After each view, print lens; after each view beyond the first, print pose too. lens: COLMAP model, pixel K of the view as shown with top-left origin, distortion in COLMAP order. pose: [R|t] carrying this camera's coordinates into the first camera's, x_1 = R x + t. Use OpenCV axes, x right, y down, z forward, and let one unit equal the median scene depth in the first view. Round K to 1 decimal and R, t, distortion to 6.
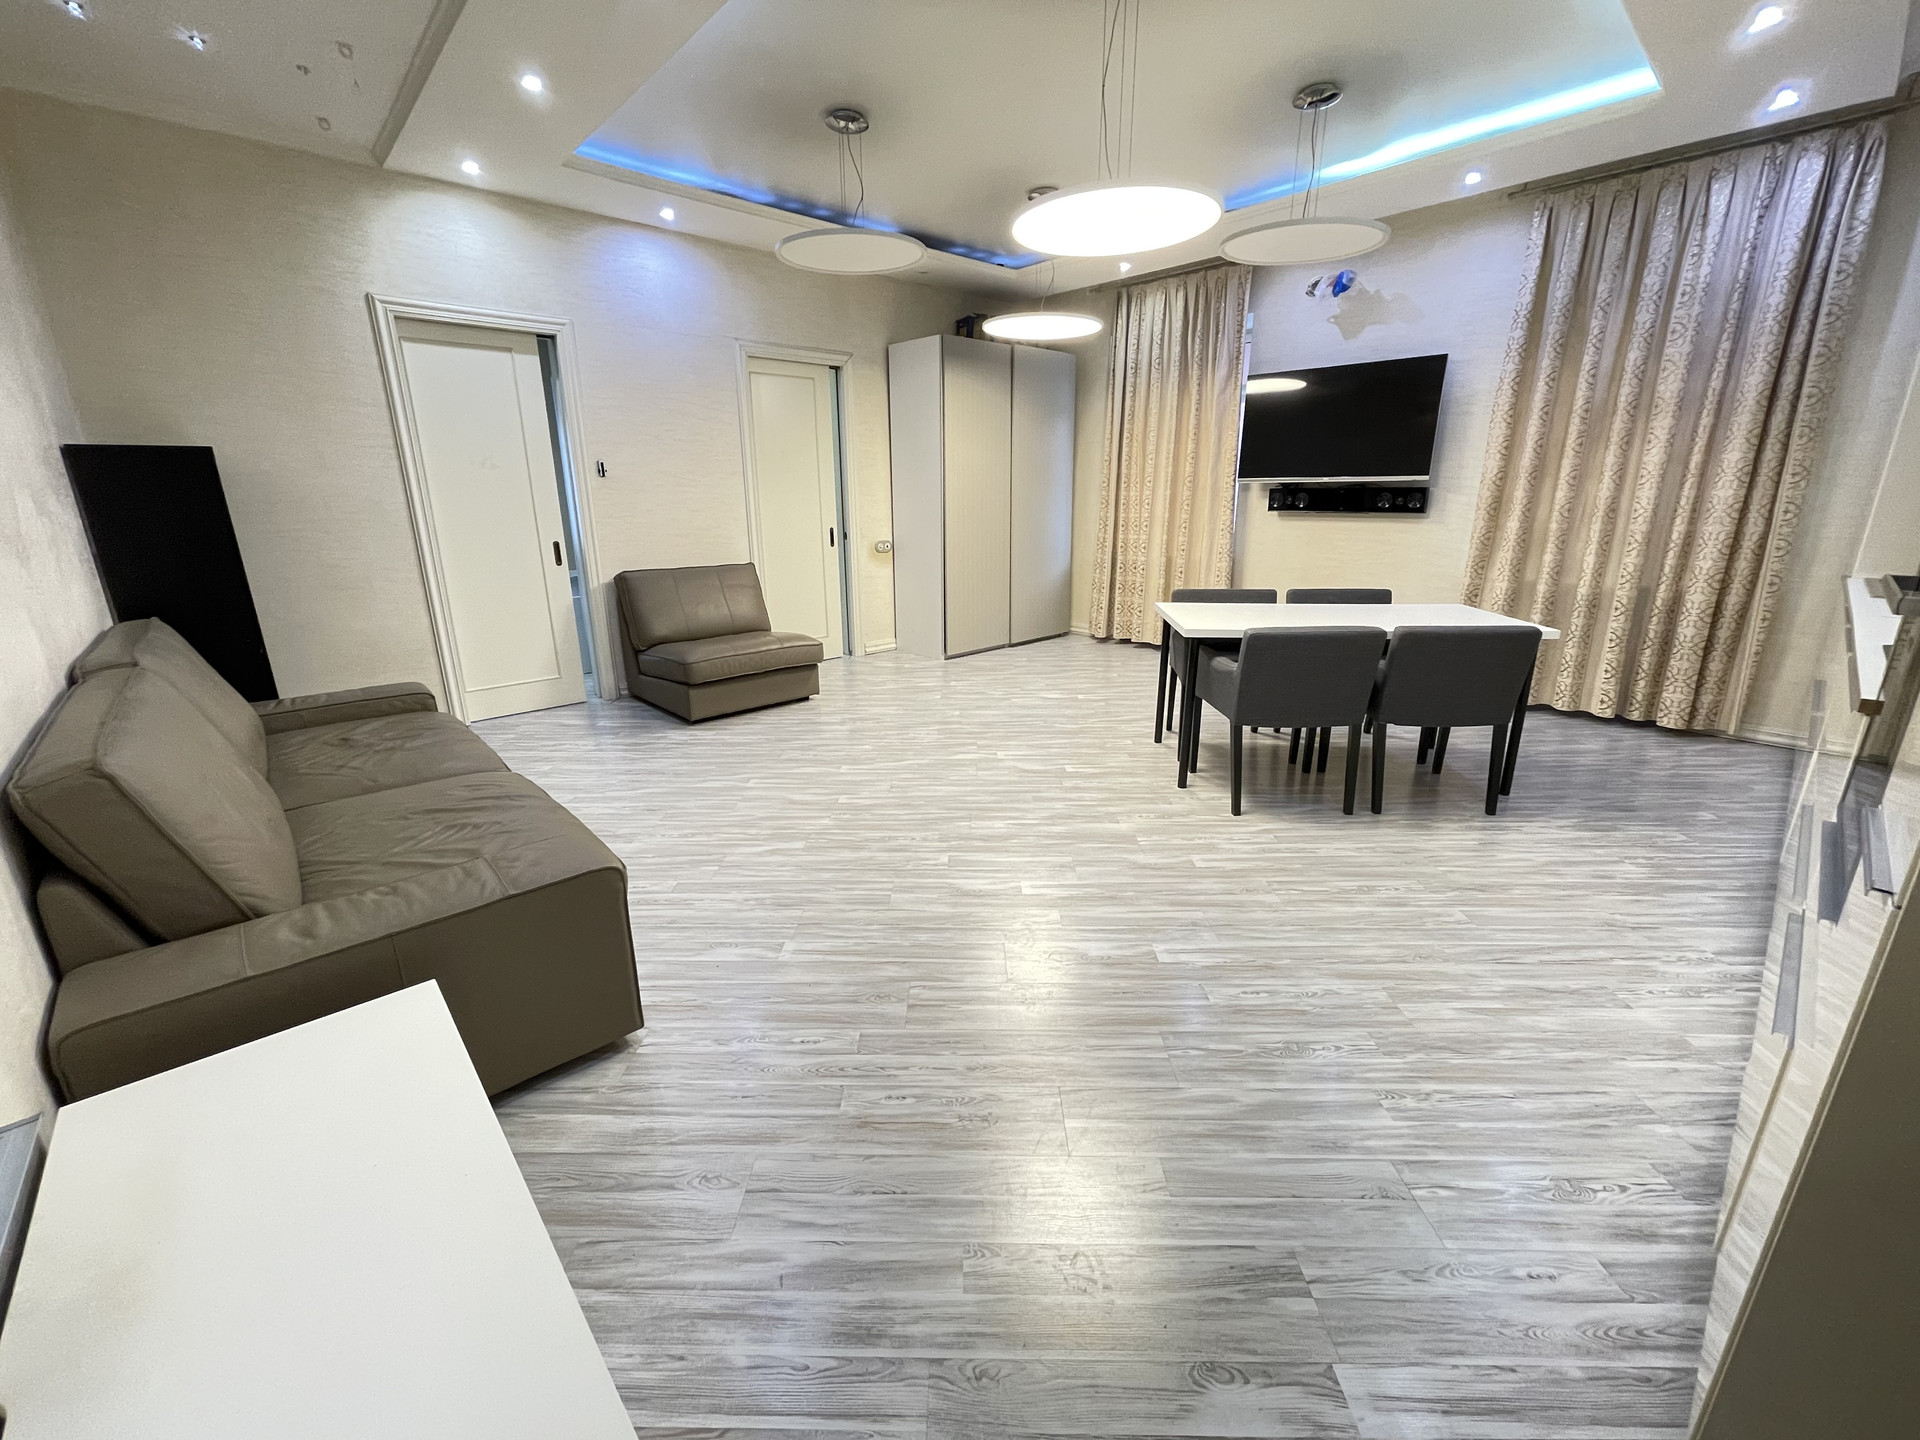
lens RADIAL K [[770.1, 0, 960.0], [0, 770.1, 720.0], [0, 0, 1]] dist [0.006870, 0.000254]
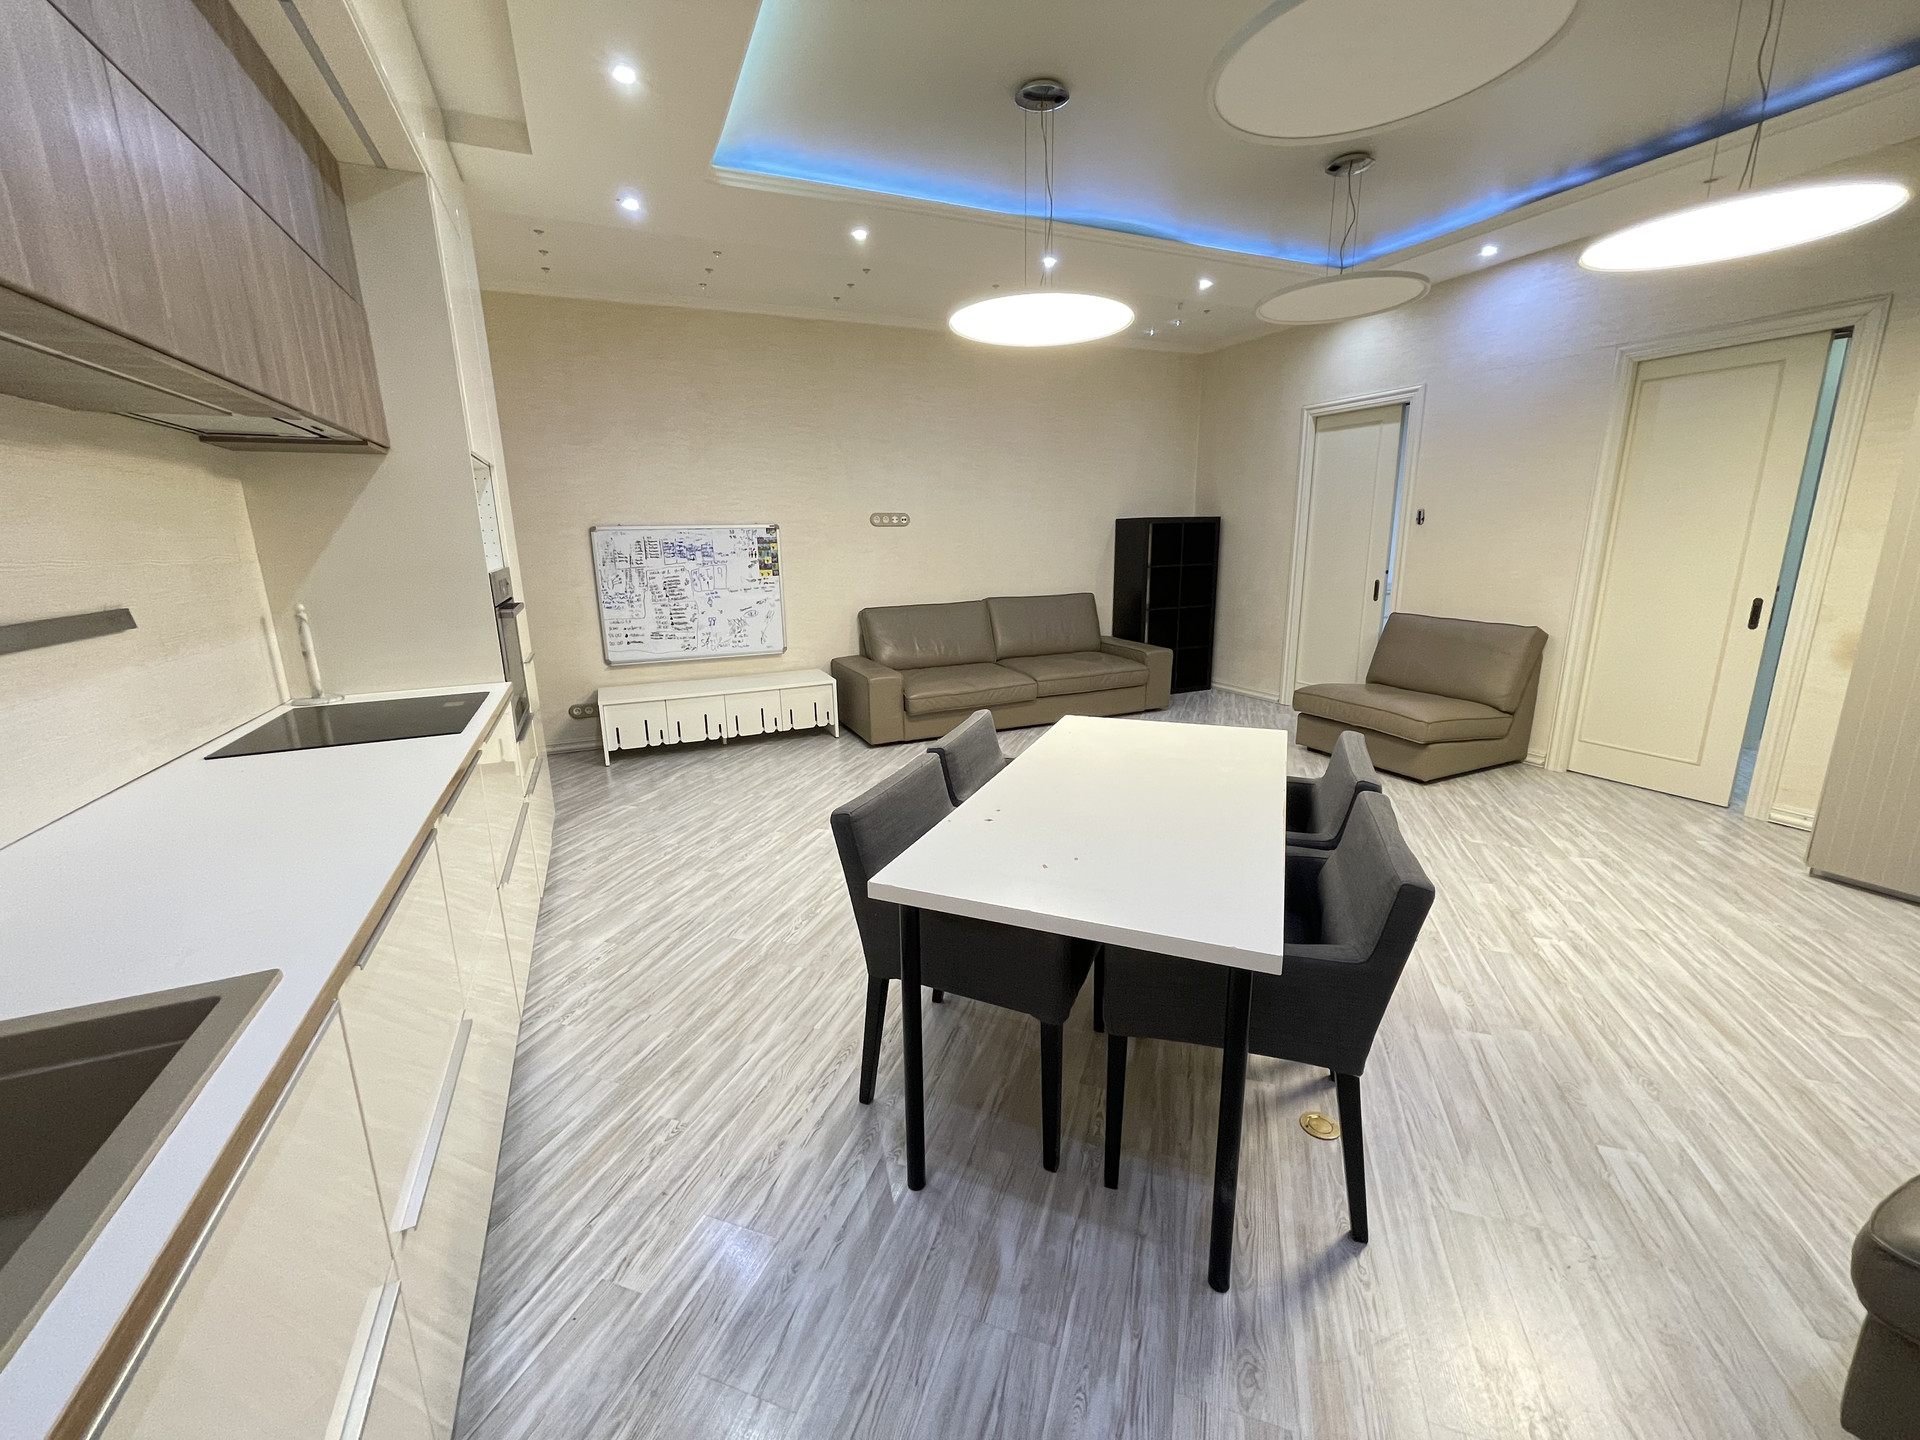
lens RADIAL K [[770.1, 0, 960.0], [0, 770.1, 720.0], [0, 0, 1]] dist [0.006870, 0.000254]
pose [[-0.313391, 0.243028, -0.918000, 1.471057], [-0.252559, 0.910552, 0.327276, -0.480207], [0.915423, 0.334414, -0.223980, 1.406397]]
